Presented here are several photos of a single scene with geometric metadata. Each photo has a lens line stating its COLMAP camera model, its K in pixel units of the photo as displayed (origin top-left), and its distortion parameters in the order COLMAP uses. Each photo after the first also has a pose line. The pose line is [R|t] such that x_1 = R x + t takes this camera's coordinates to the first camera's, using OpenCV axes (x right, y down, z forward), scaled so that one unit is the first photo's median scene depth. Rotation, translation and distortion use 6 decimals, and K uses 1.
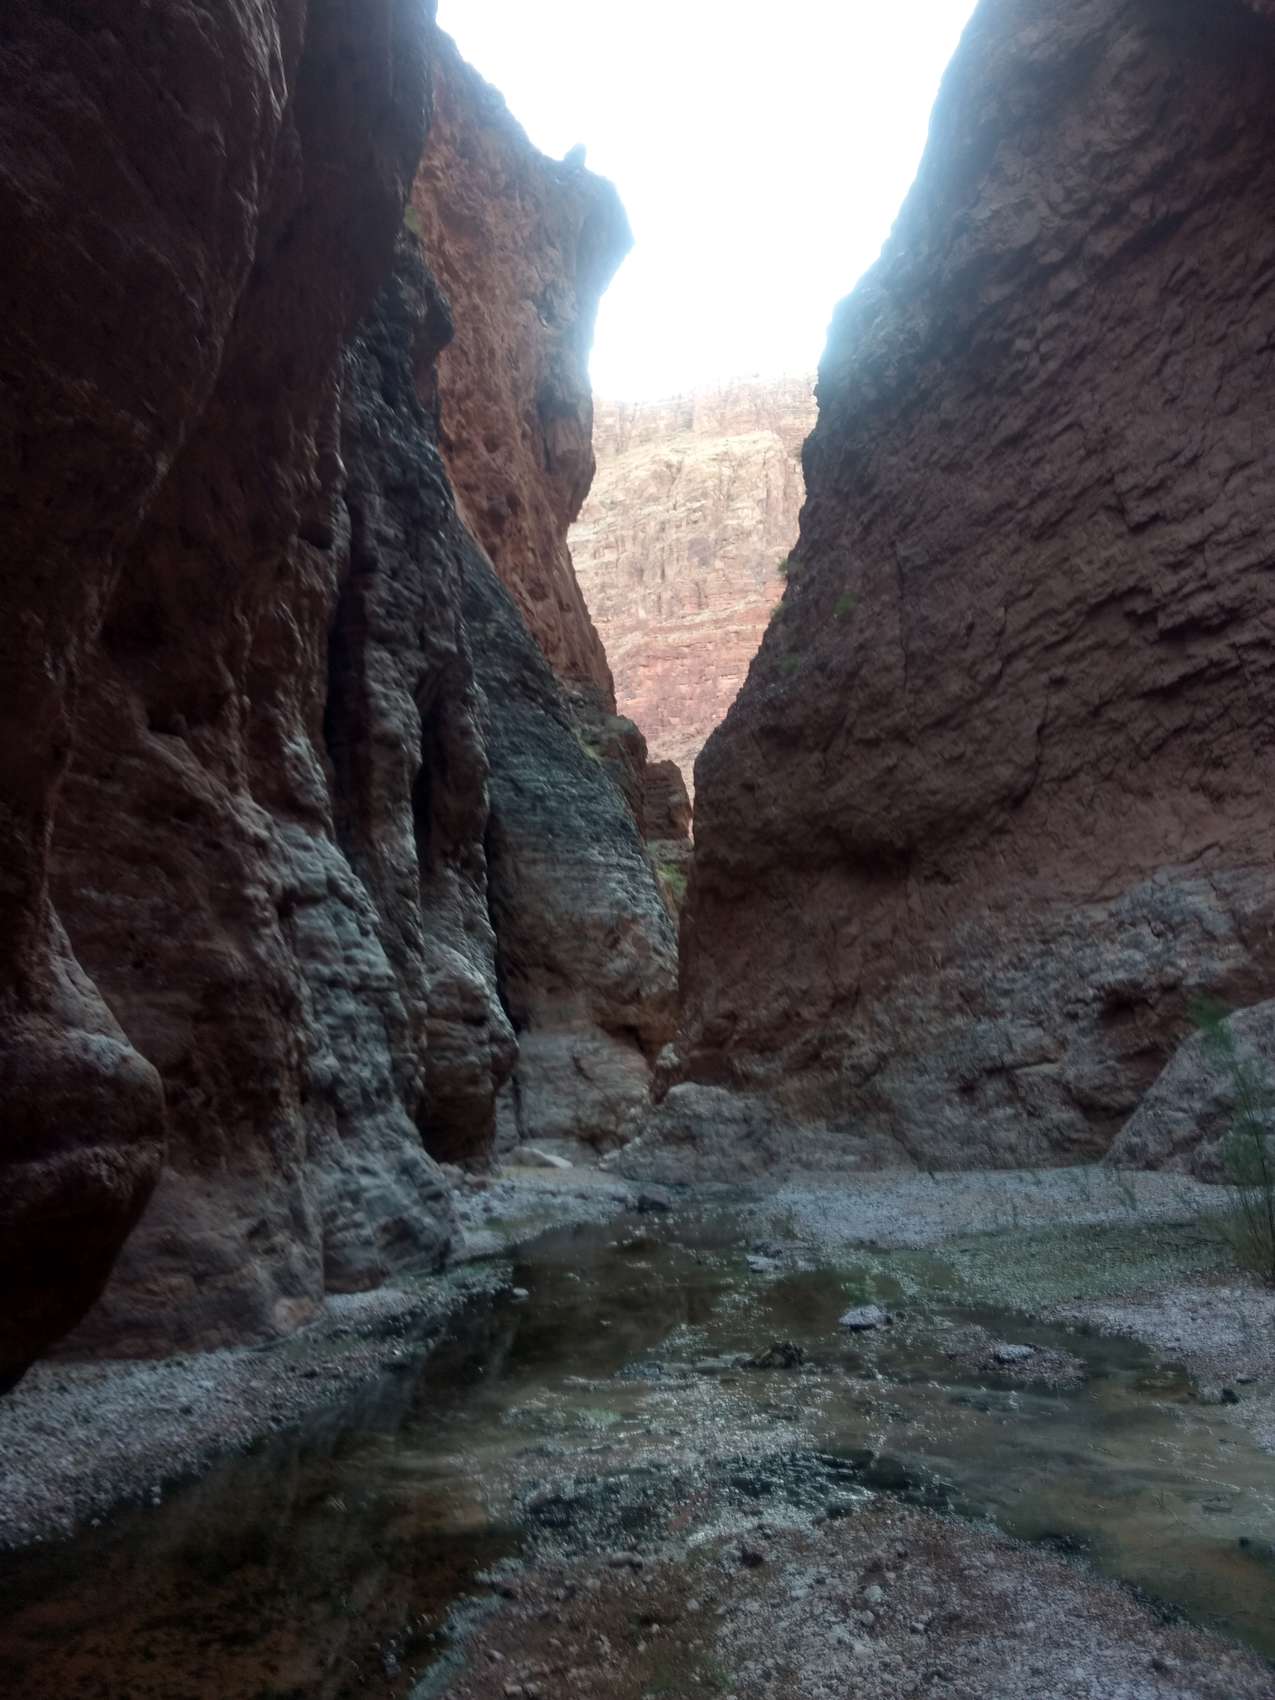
lens RADIAL K [[1320.5, 0, 635.5], [0, 1320.5, 822.5], [0, 0, 1]] dist [0.083203, -0.002216]
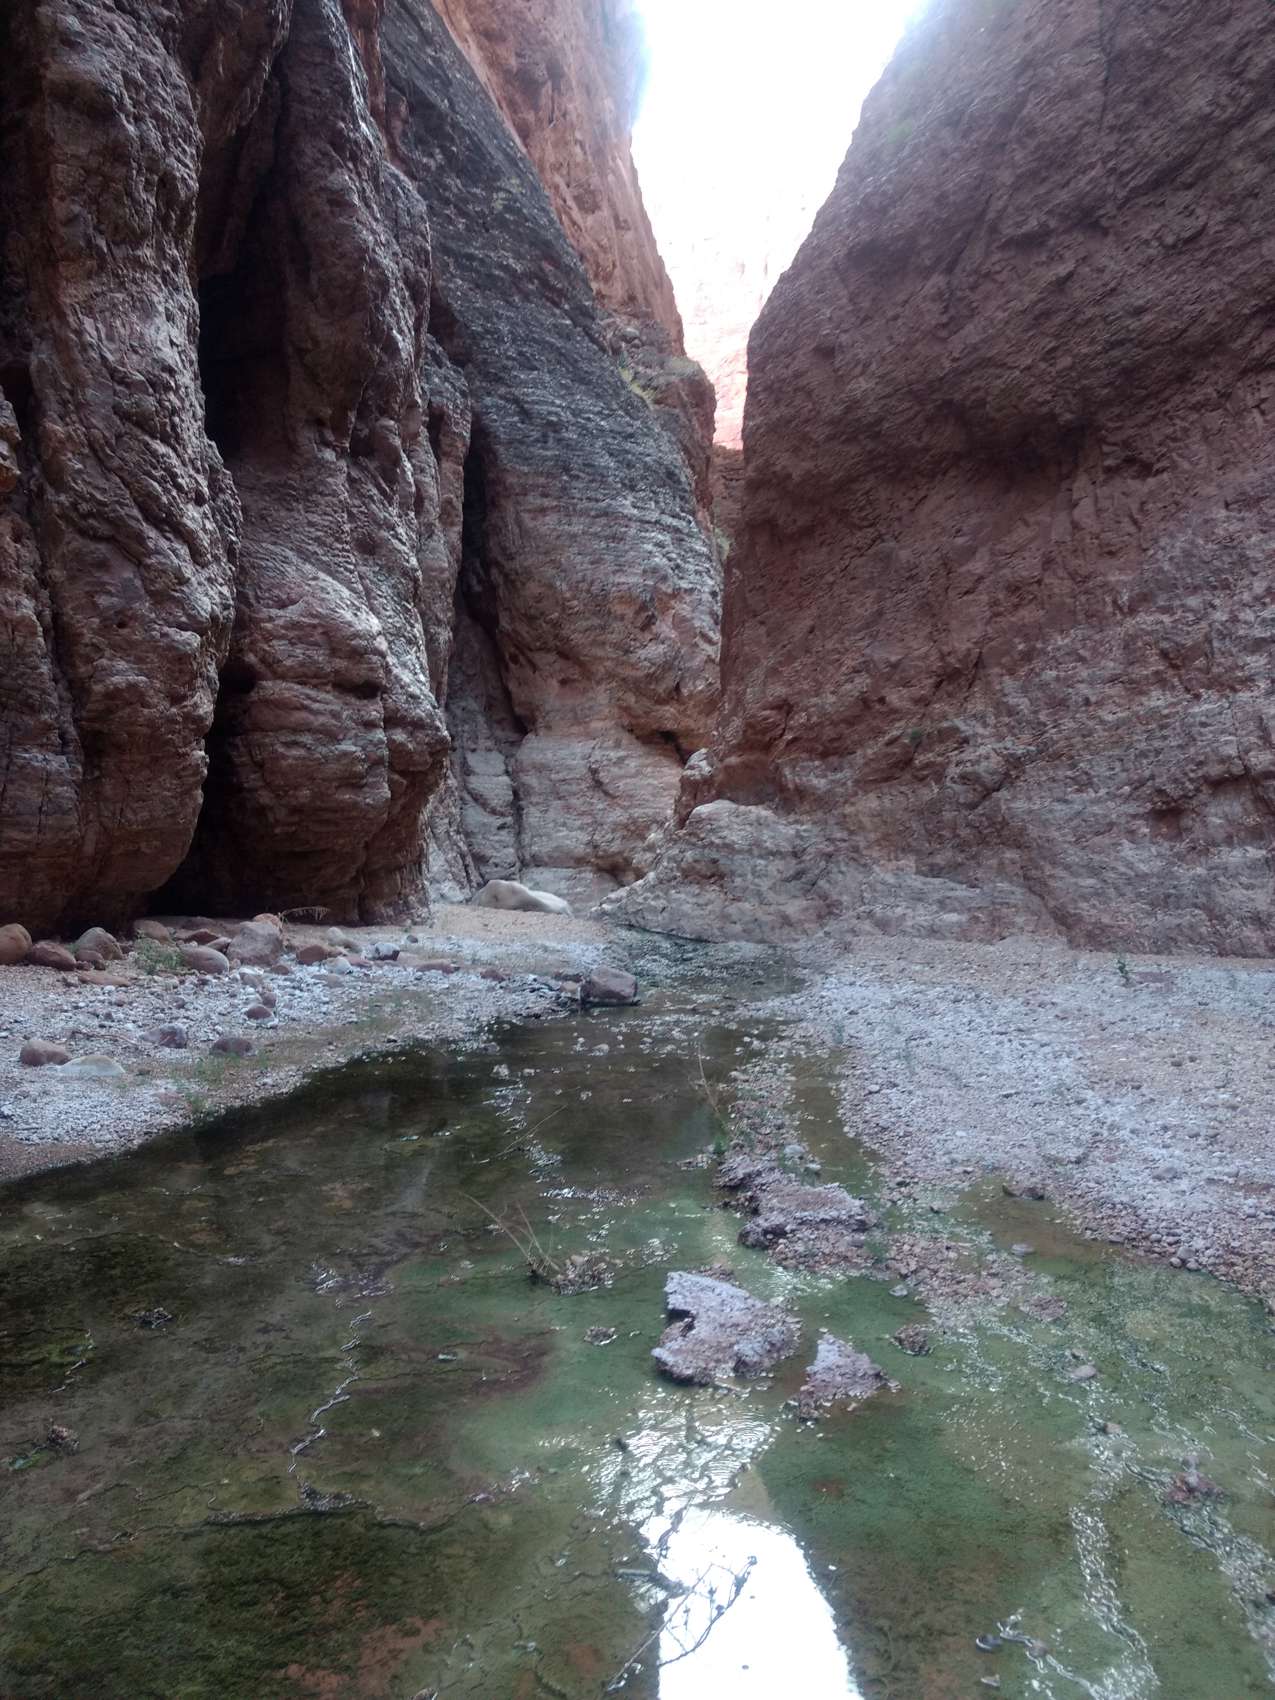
lens RADIAL K [[1340.5, 0, 657.2], [0, 1340.5, 847.7], [0, 0, 1]] dist [0.013843, 0.001024]
pose [[0.998574, 0.027017, -0.046043, 0.045752], [-0.016146, 0.974934, 0.221906, 0.073196], [0.050884, -0.220846, 0.973980, 0.343683]]
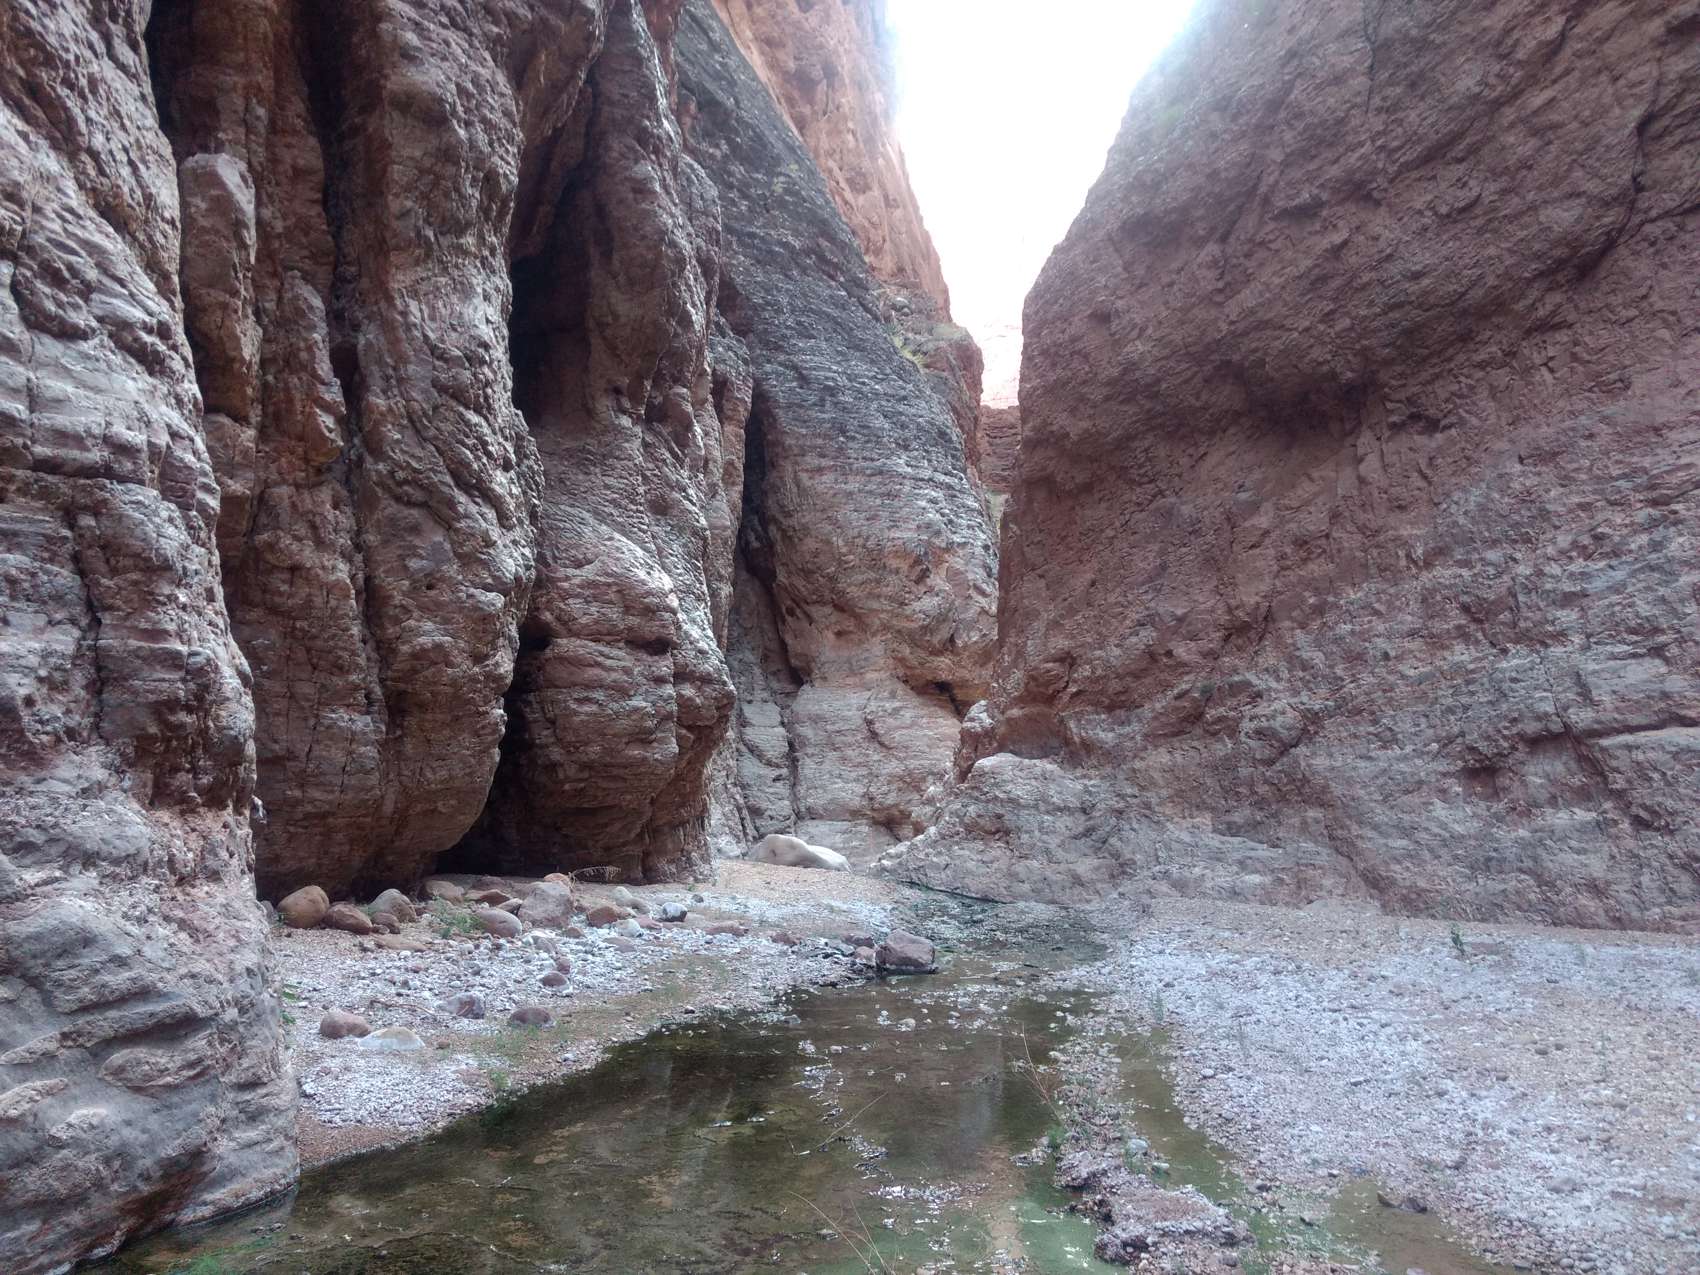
lens RADIAL K [[1338.2, 0, 857.7], [0, 1338.2, 608.9], [0, 0, 1]] dist [0.018413, 0.007565]
pose [[0.995252, 0.015252, -0.096134, 0.034856], [-0.007074, 0.996370, 0.084836, 0.070959], [0.097079, -0.083754, 0.991746, 0.347051]]
